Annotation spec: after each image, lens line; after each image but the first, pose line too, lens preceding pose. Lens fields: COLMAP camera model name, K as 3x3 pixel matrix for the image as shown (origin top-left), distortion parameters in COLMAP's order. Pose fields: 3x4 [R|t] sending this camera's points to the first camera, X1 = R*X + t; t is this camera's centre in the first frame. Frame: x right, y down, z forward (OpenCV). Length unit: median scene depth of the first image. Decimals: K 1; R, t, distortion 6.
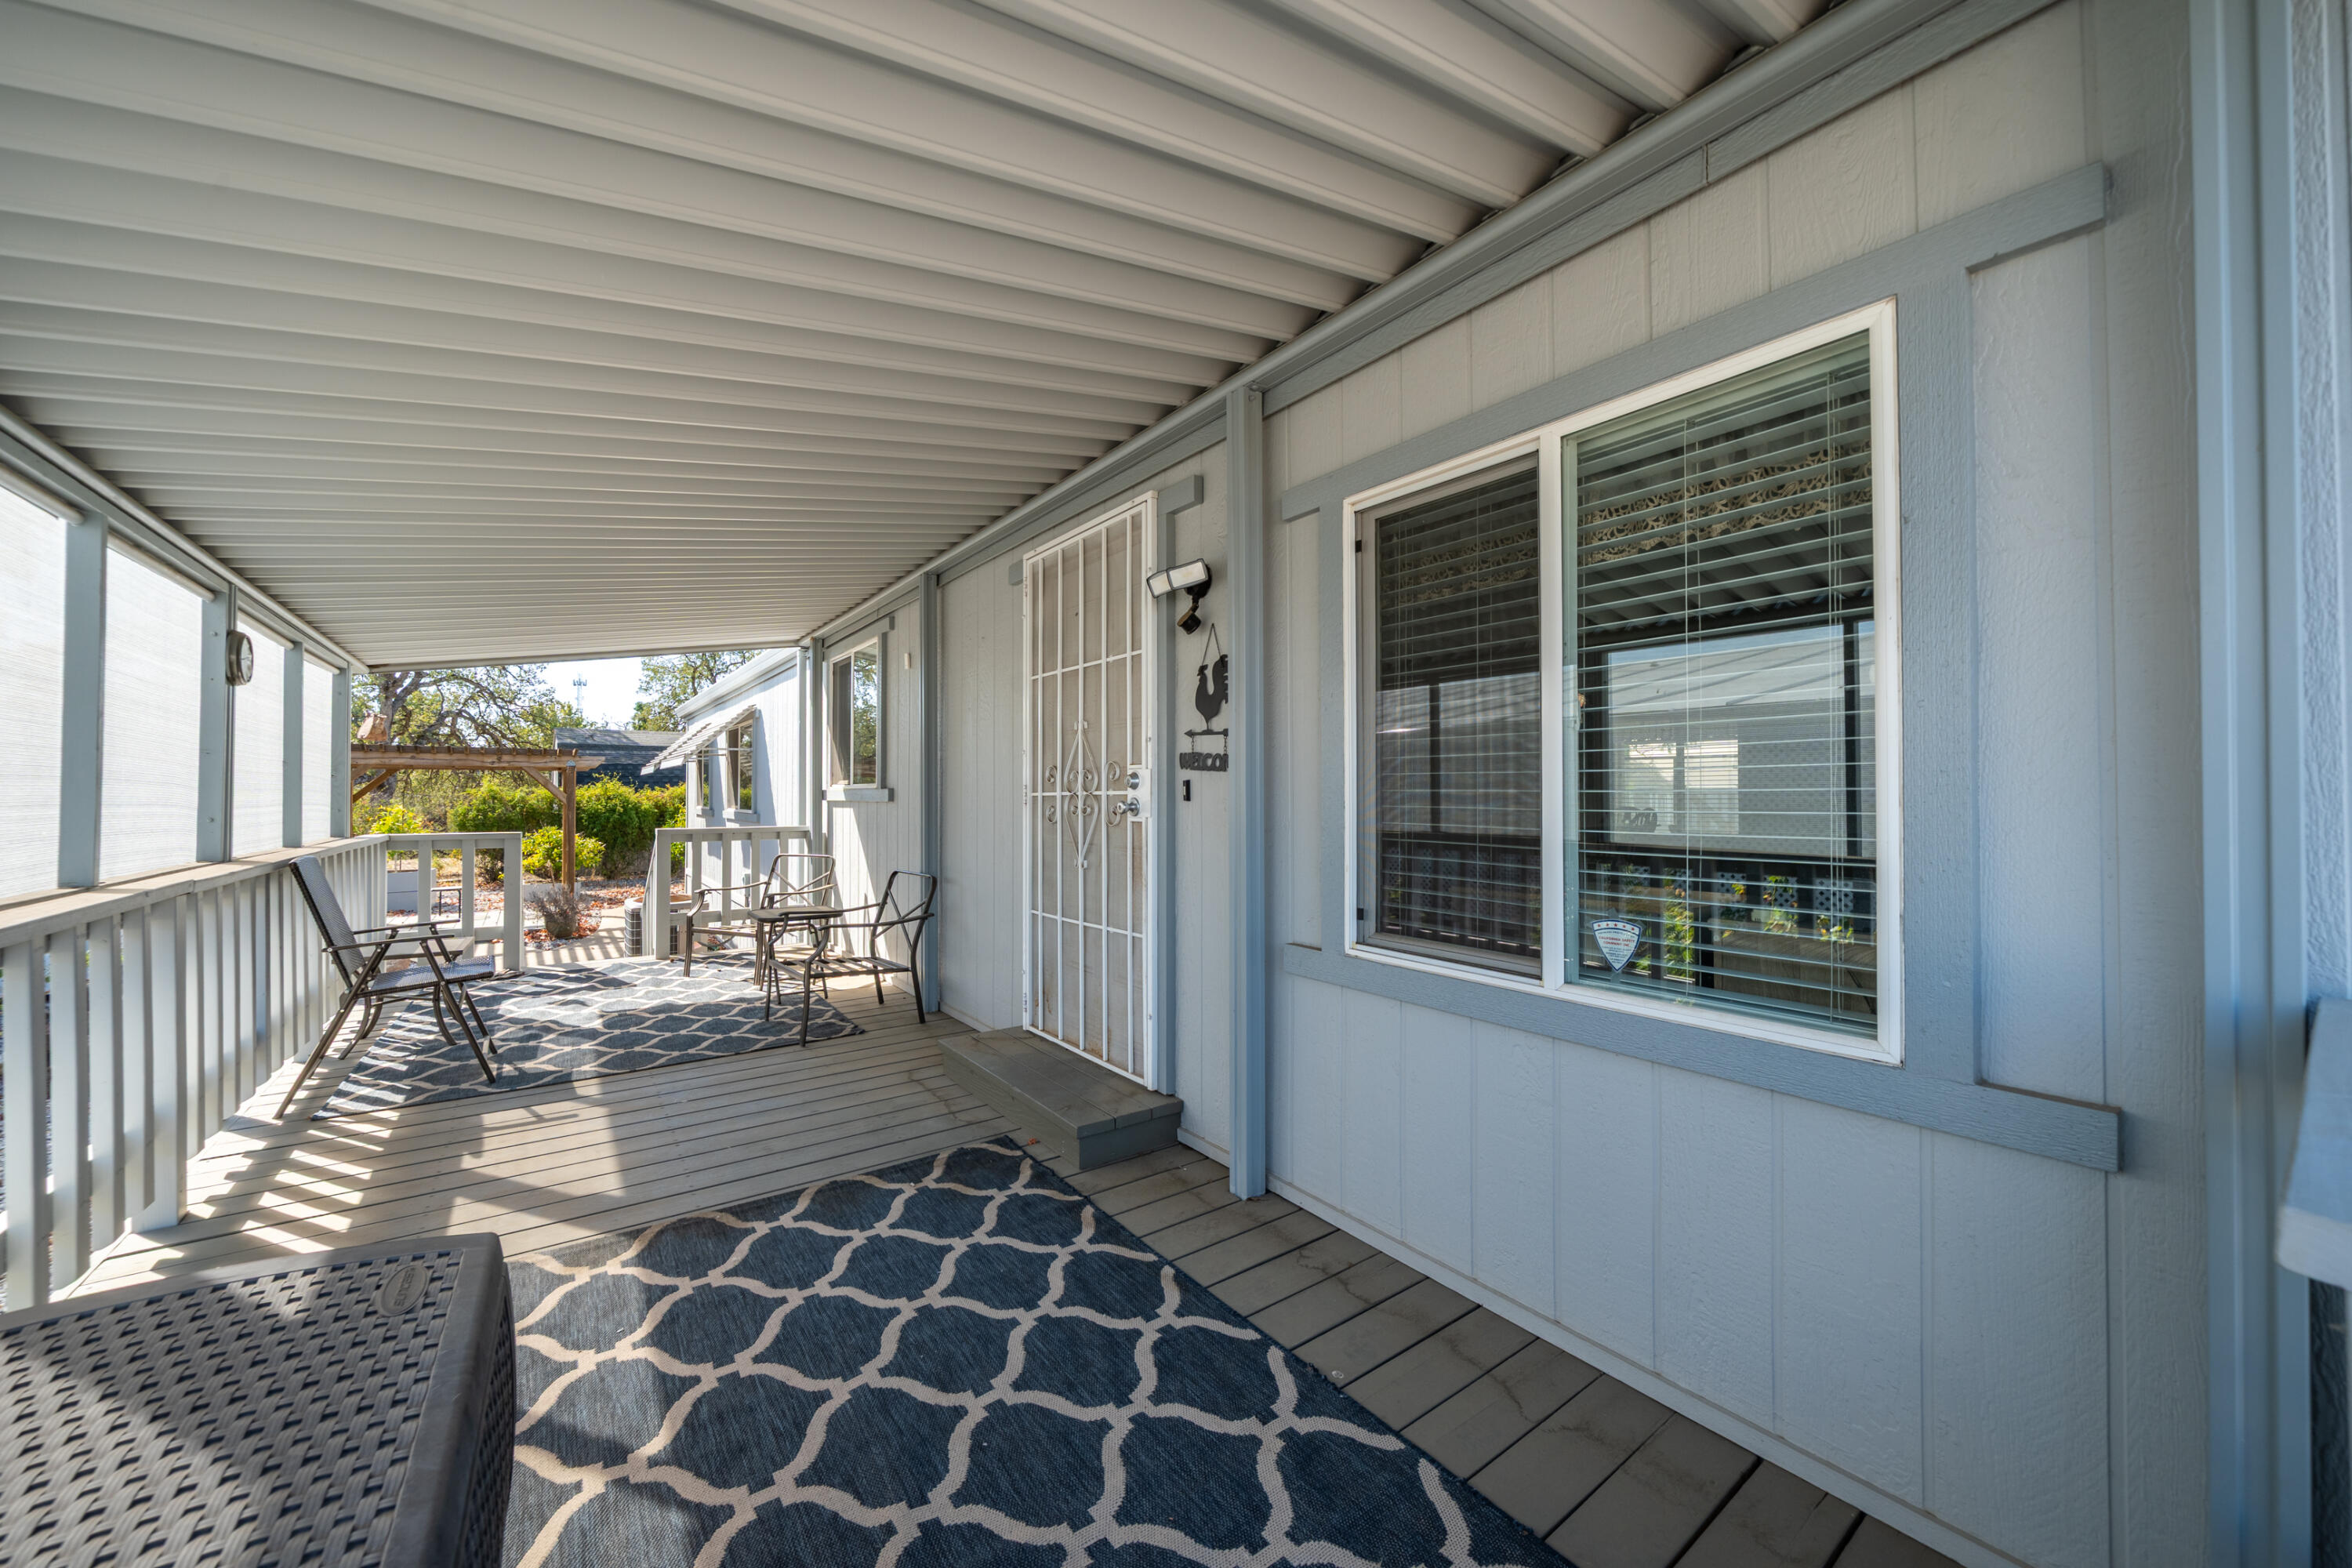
lens RADIAL K [[860.6, 0, 1173.0], [0, 860.6, 792.4], [0, 0, 1]] dist [-0.001495, -0.000219]
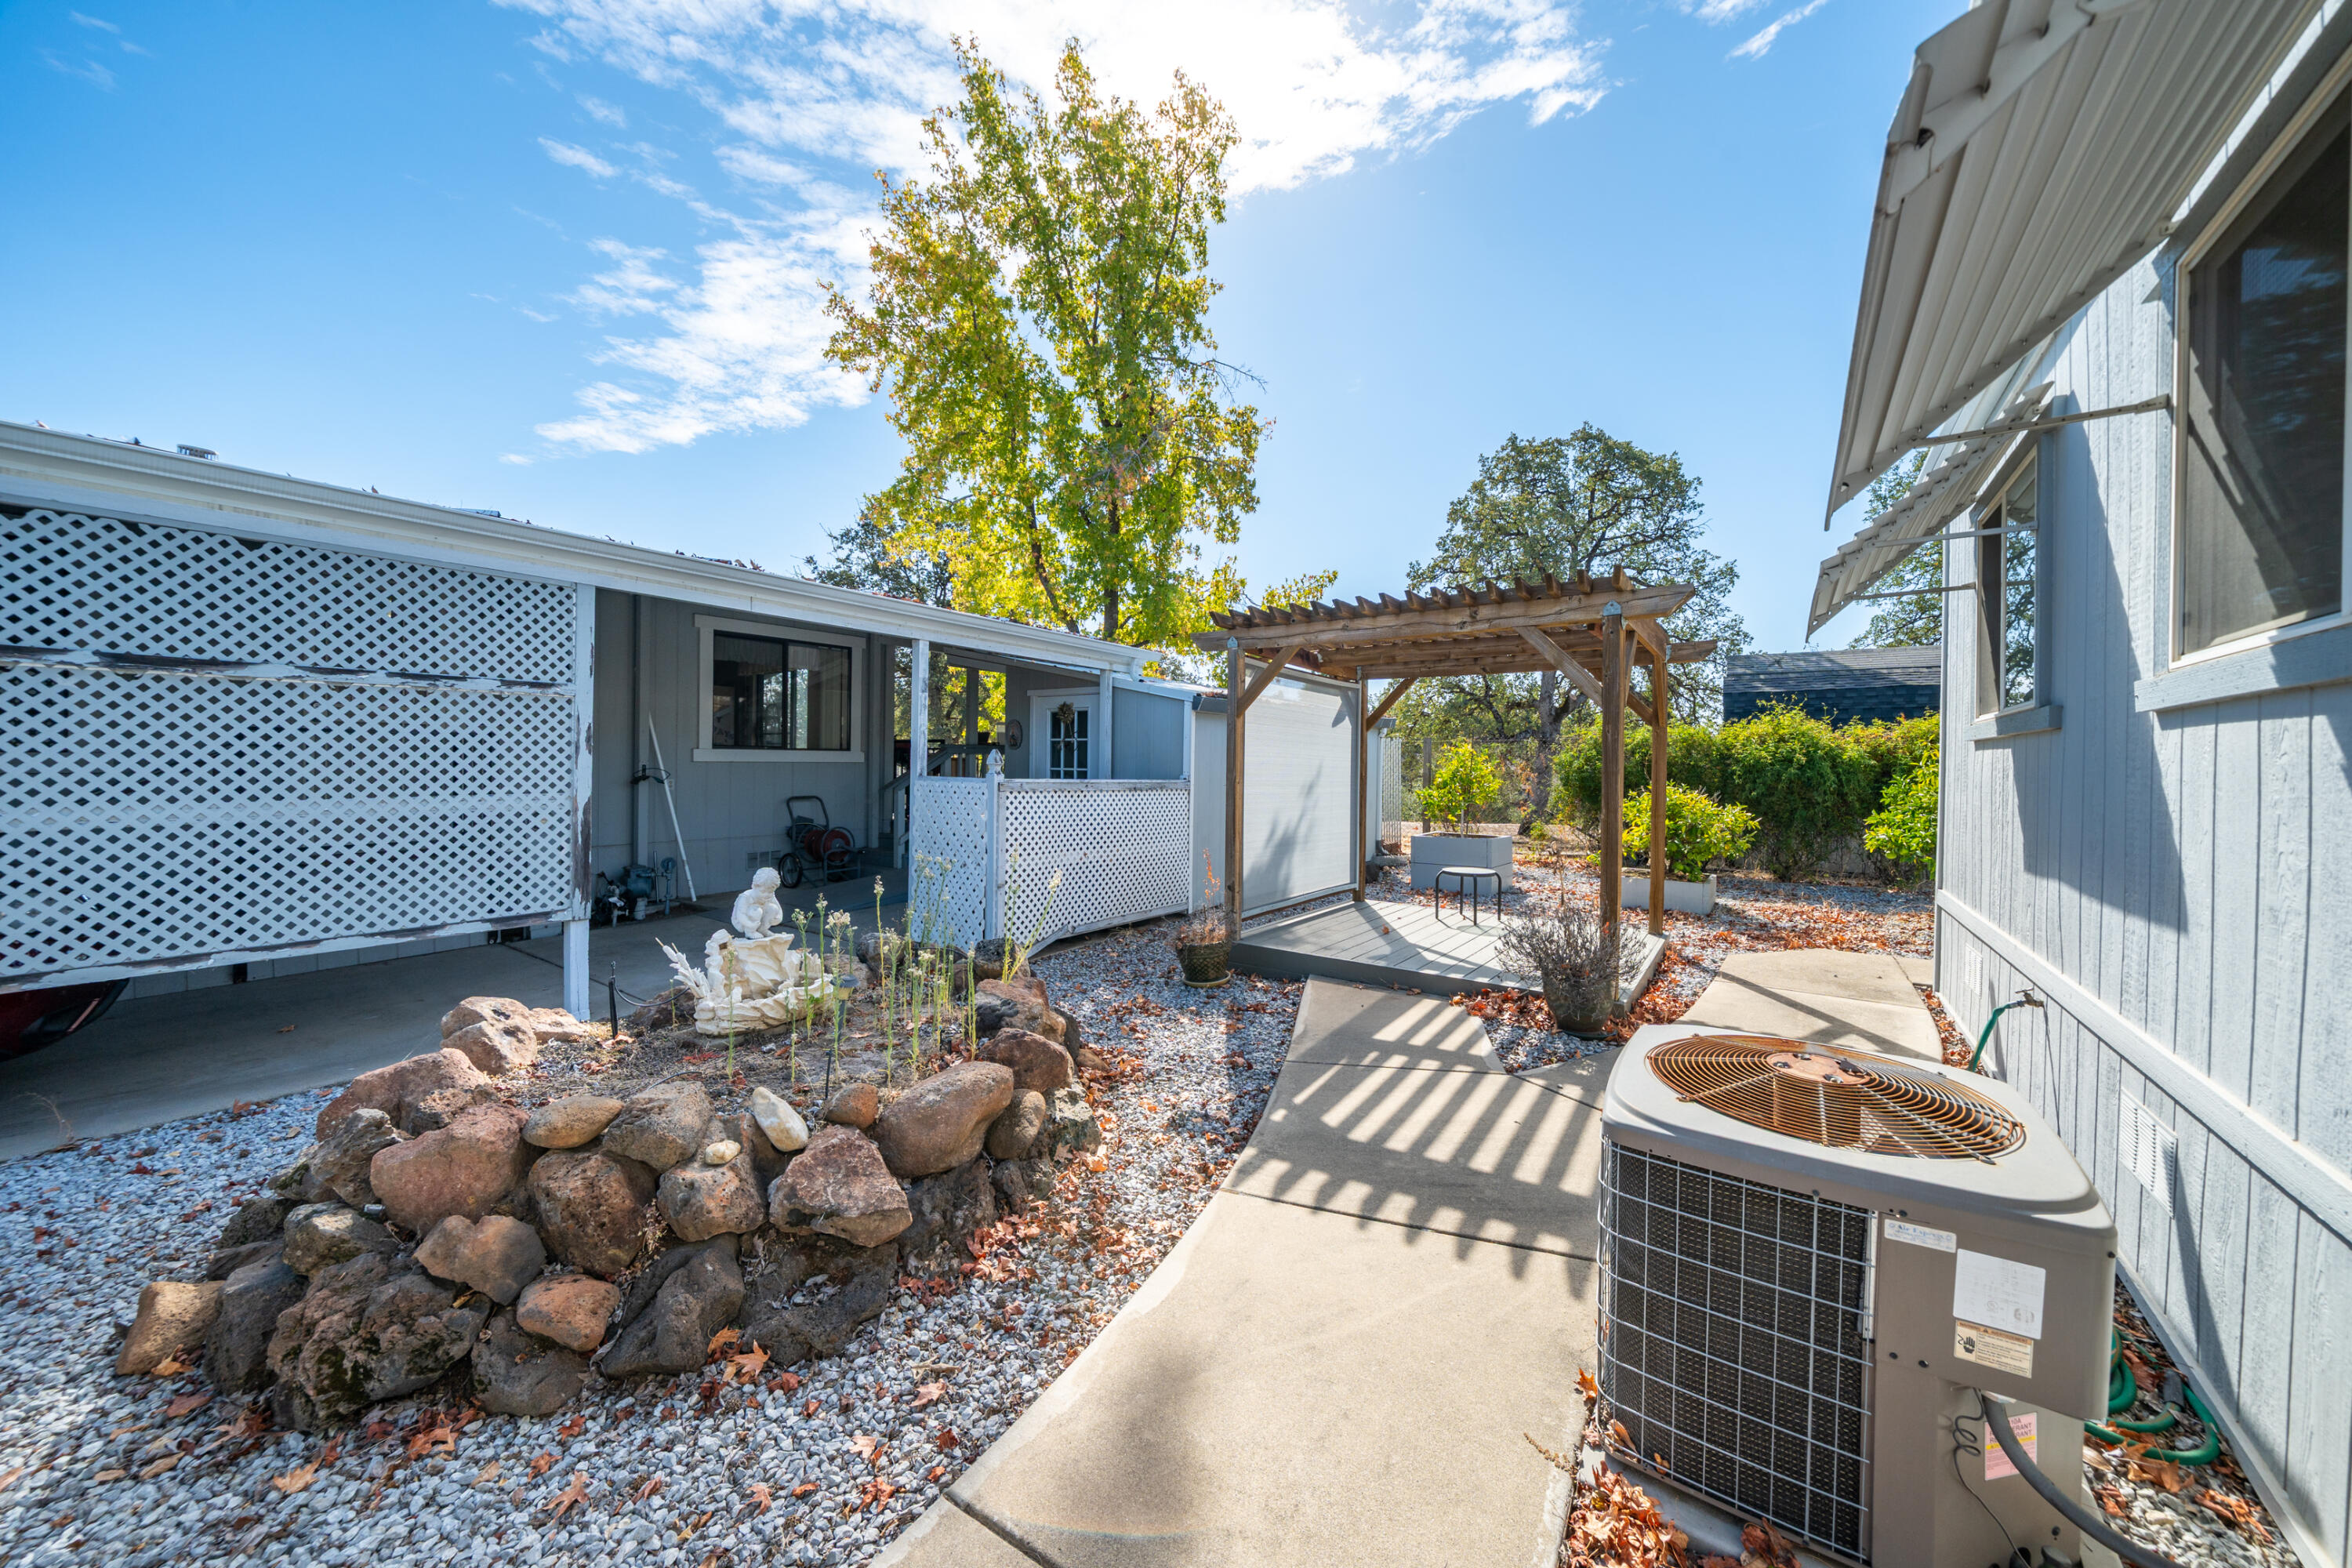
lens RADIAL K [[838.8, 0, 1164.3], [0, 838.8, 775.2], [0, 0, 1]] dist [0.000494, 0.000042]
pose [[0.303718, 0.013575, -0.952665, -0.285562], [-0.008809, 0.999896, 0.011440, 0.032024], [0.952721, 0.004917, 0.303806, 0.505694]]
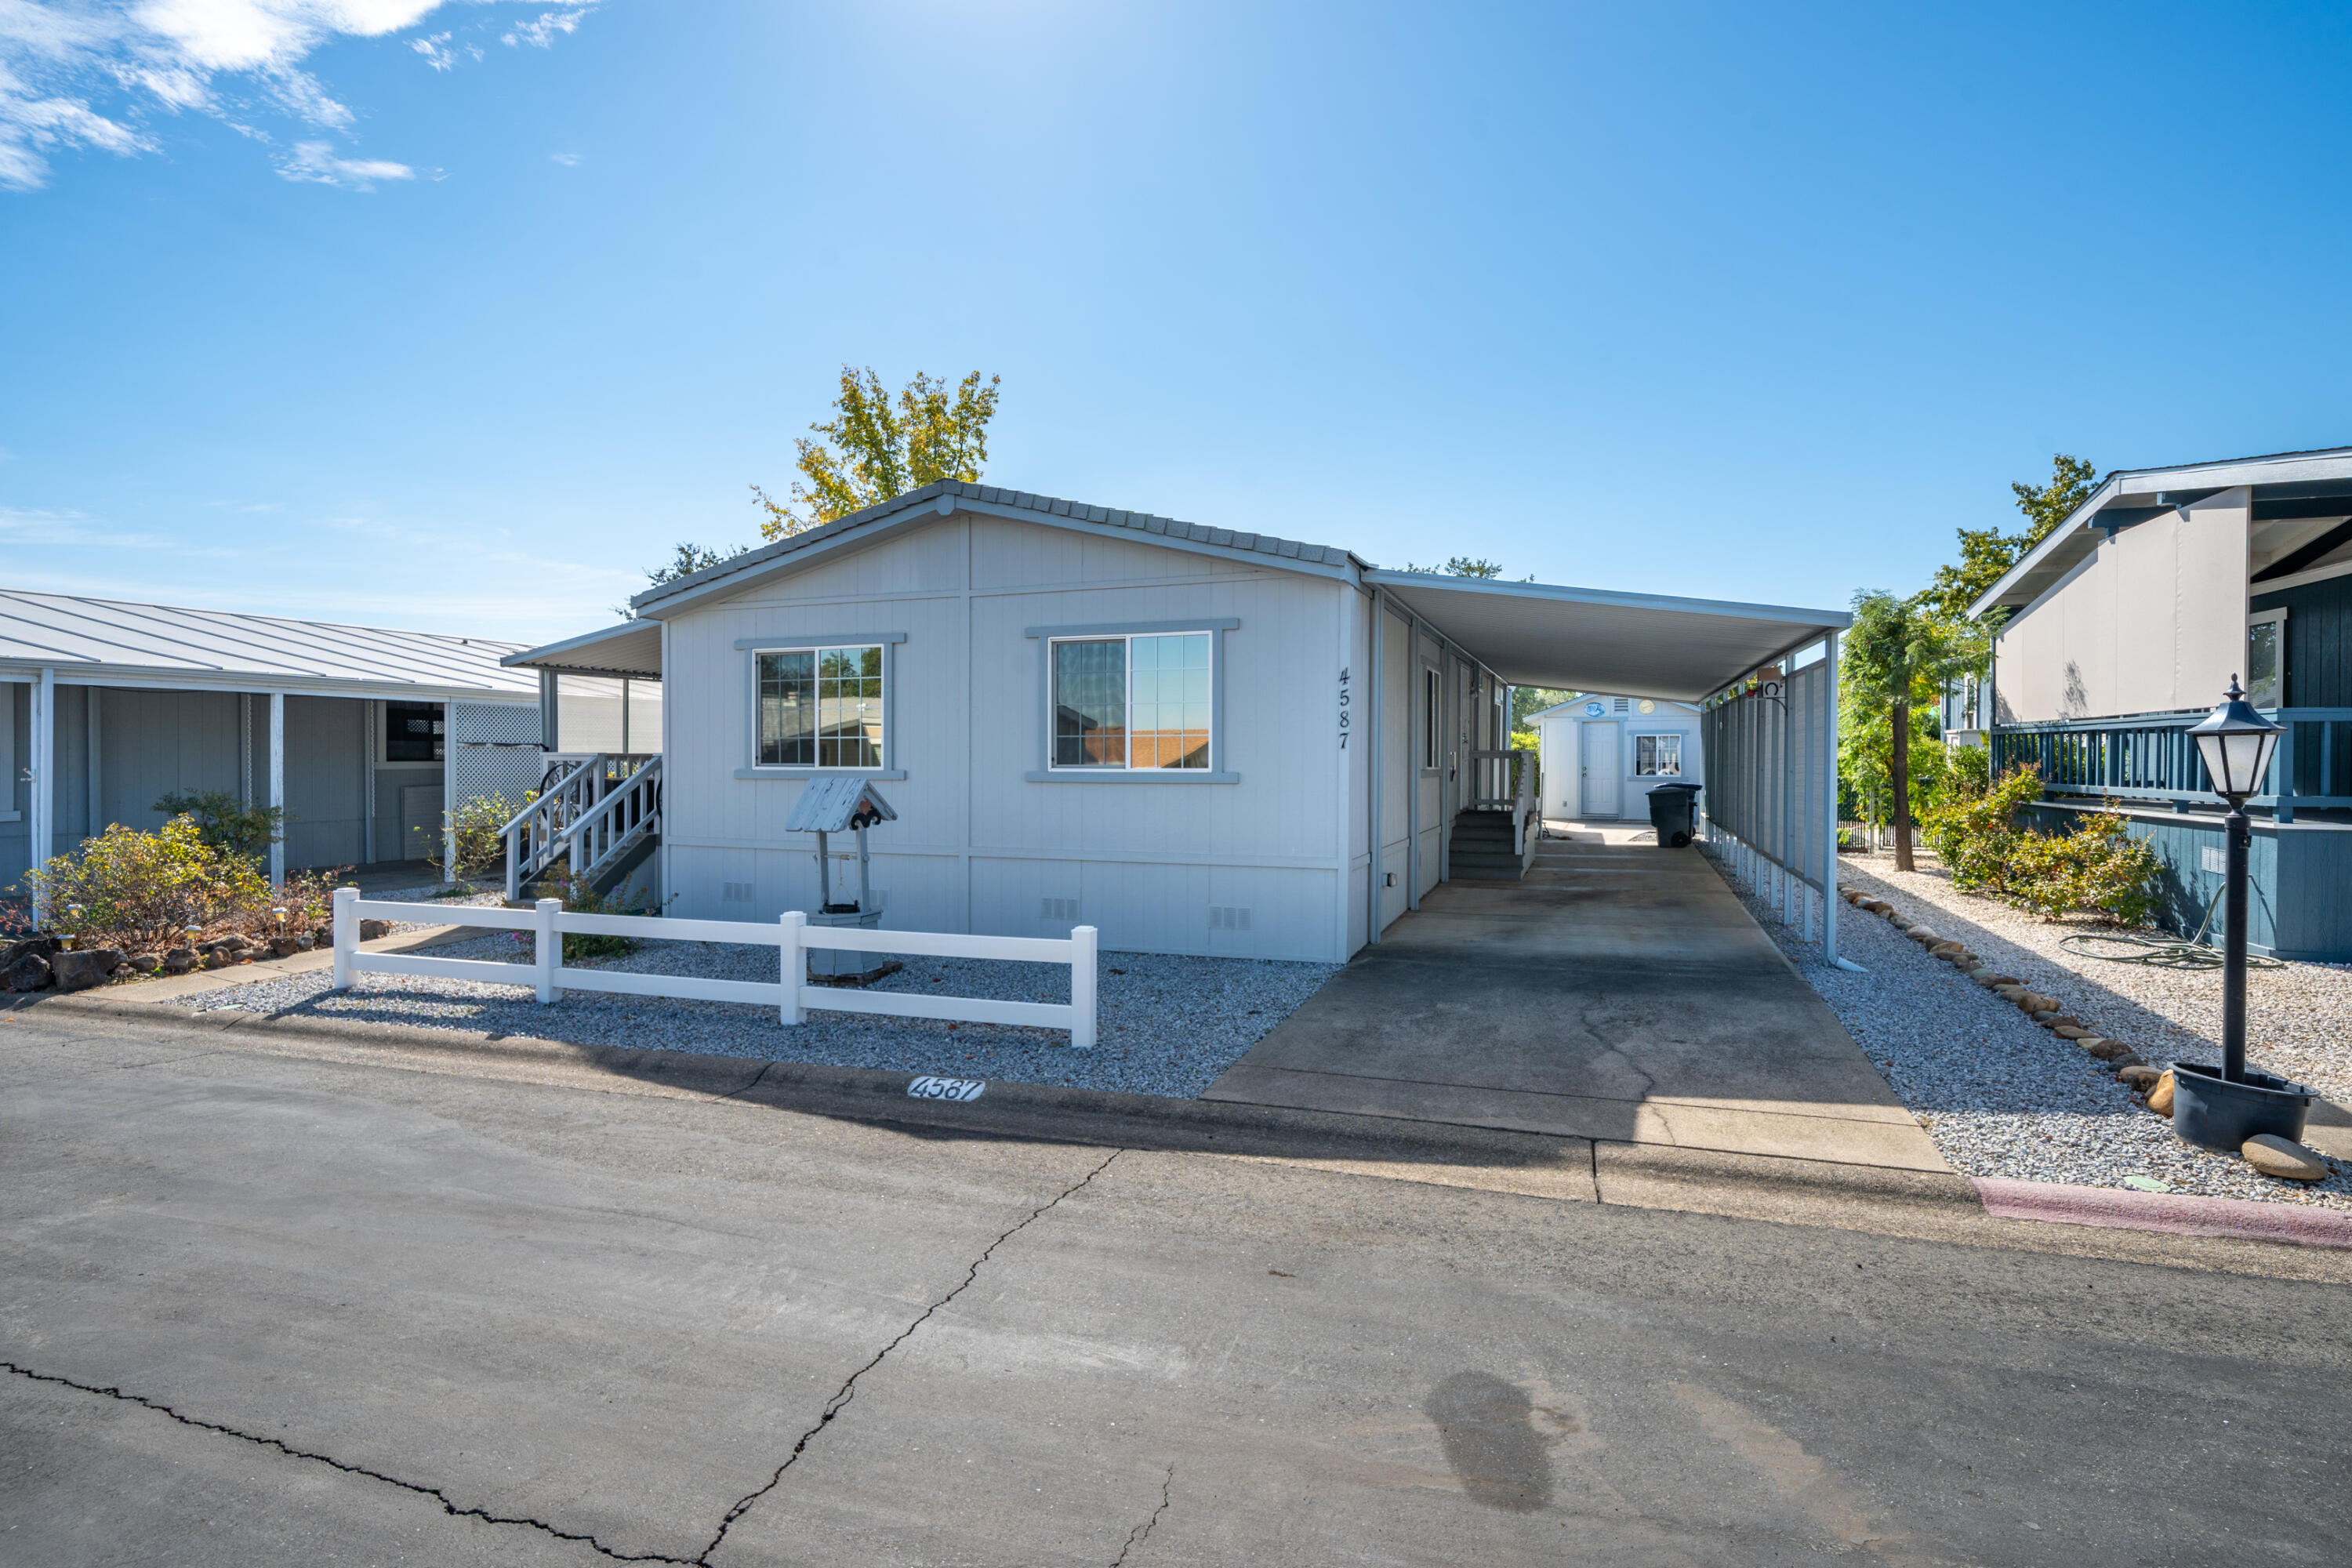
lens RADIAL K [[1130.3, 0, 1176.2], [0, 1130.3, 770.1], [0, 0, 1]] dist [0.001491, 0.000053]
pose [[0.548669, 0.007075, -0.836010, 1.021111], [0.002311, 0.999948, 0.009979, 0.022519], [0.836037, -0.007407, 0.548623, -0.116054]]
